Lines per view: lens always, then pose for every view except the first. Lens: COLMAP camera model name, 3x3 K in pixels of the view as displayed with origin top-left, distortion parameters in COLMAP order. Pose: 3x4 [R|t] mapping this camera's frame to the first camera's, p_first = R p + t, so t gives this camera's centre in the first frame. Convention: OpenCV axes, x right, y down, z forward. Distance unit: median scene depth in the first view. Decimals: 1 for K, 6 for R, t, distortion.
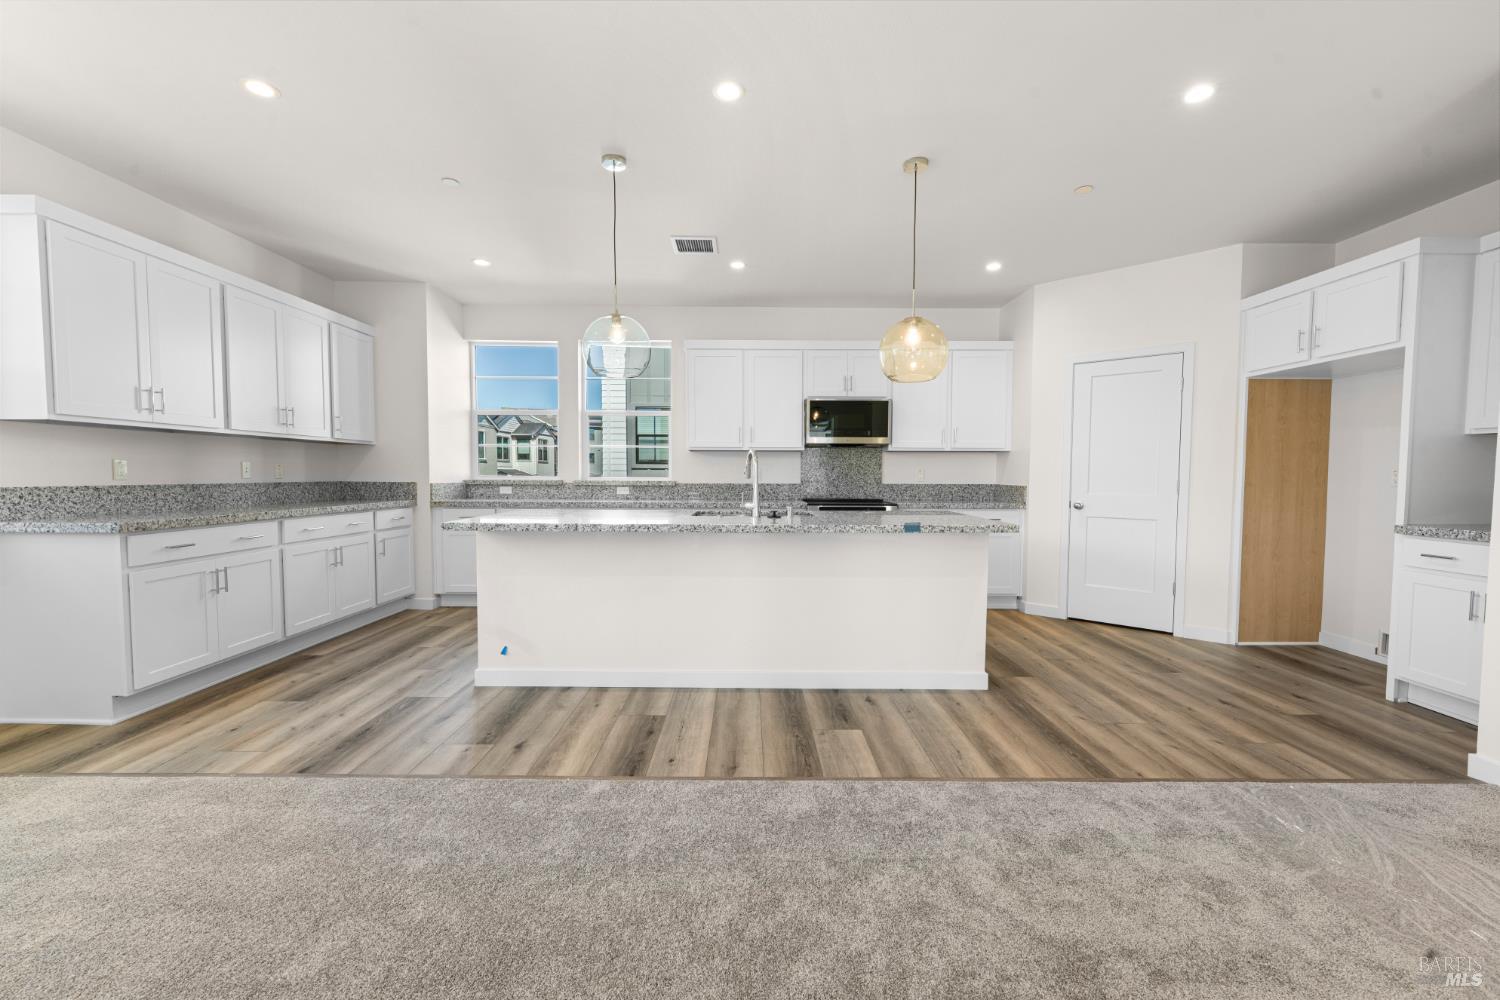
lens RADIAL K [[604.2, 0, 754.4], [0, 604.2, 507.1], [0, 0, 1]] dist [0.001060, -0.000801]
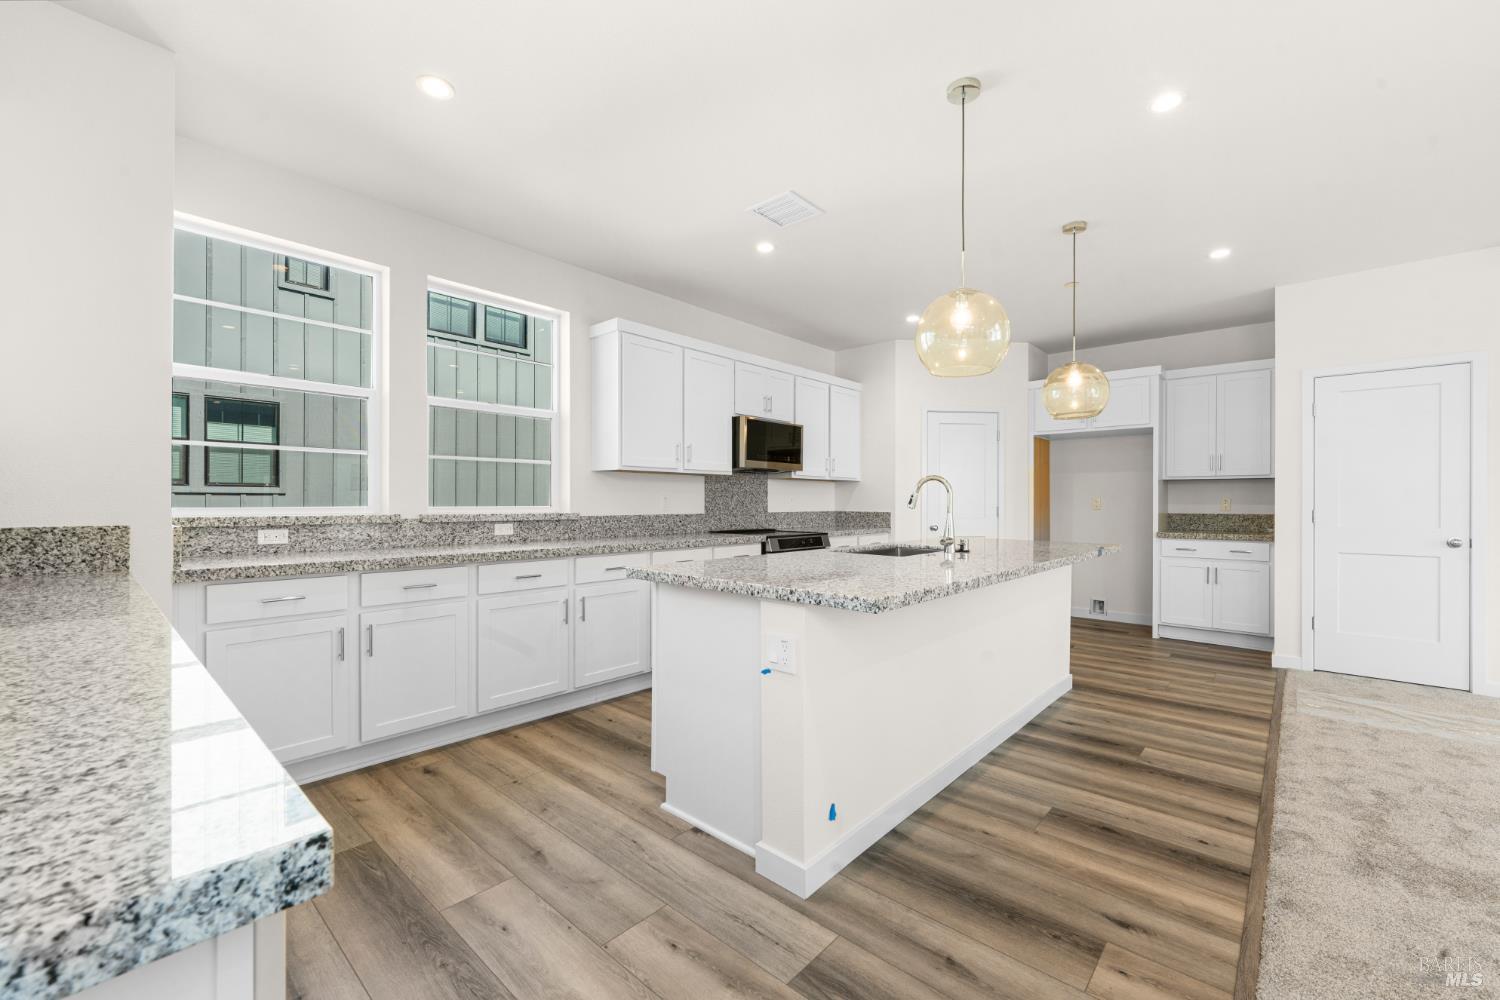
lens RADIAL K [[604.2, 0, 754.4], [0, 604.2, 507.1], [0, 0, 1]] dist [0.001060, -0.000801]
pose [[0.673039, -0.009150, 0.739551, -0.779660], [0.040386, 0.998886, -0.024396, -0.037098], [-0.738504, 0.046287, 0.672659, 0.574052]]
